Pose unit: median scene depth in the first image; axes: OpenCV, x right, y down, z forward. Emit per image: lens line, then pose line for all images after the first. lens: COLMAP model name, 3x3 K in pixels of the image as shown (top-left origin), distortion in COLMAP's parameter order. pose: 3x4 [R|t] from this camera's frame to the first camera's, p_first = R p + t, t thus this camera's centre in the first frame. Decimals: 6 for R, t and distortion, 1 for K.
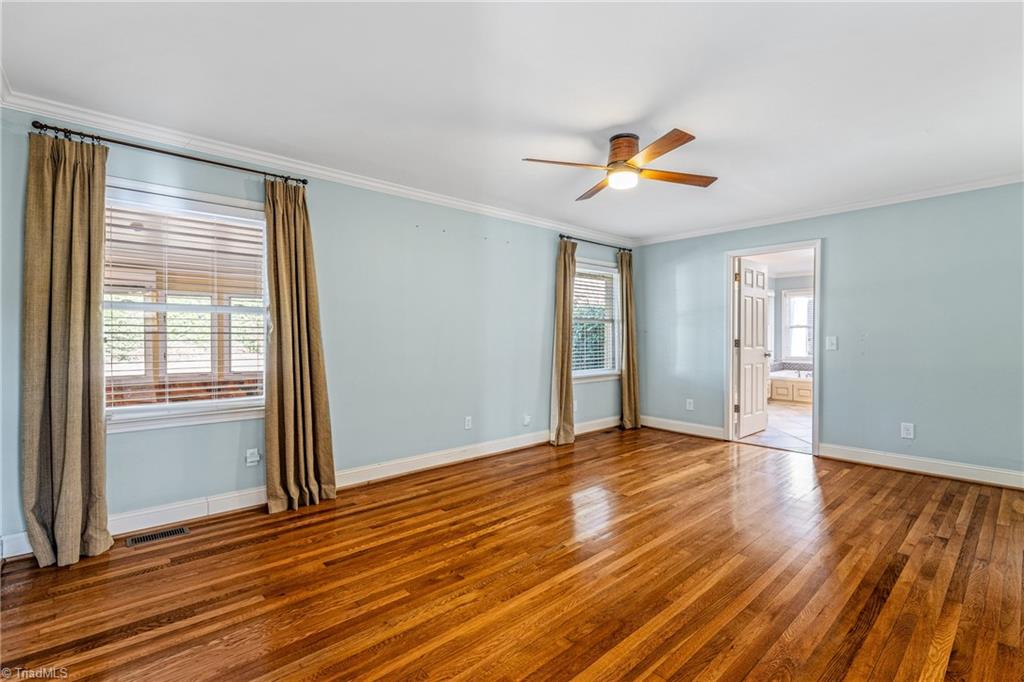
lens RADIAL K [[472.1, 0, 517.3], [0, 472.1, 342.1], [0, 0, 1]] dist [0.002726, -0.000981]
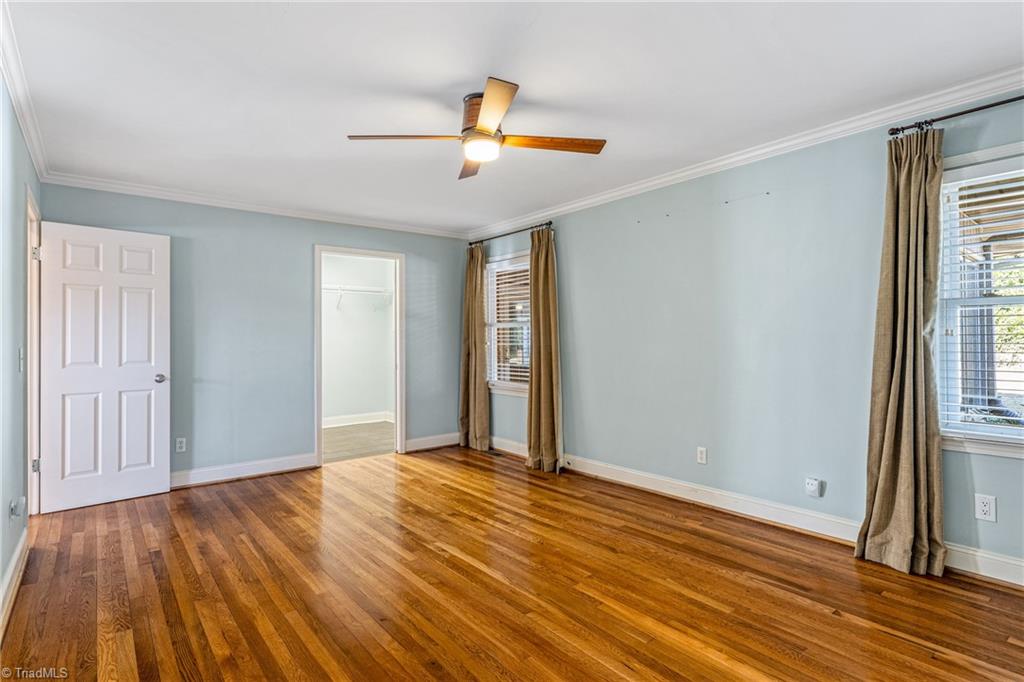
lens RADIAL K [[547.4, 0, 517.4], [0, 547.4, 337.9], [0, 0, 1]] dist [0.000681, -0.000740]
pose [[-0.084511, 0.006230, -0.996403, 1.087572], [0.002072, 0.999979, 0.006077, -0.032670], [0.996420, -0.001551, -0.084522, 1.063038]]
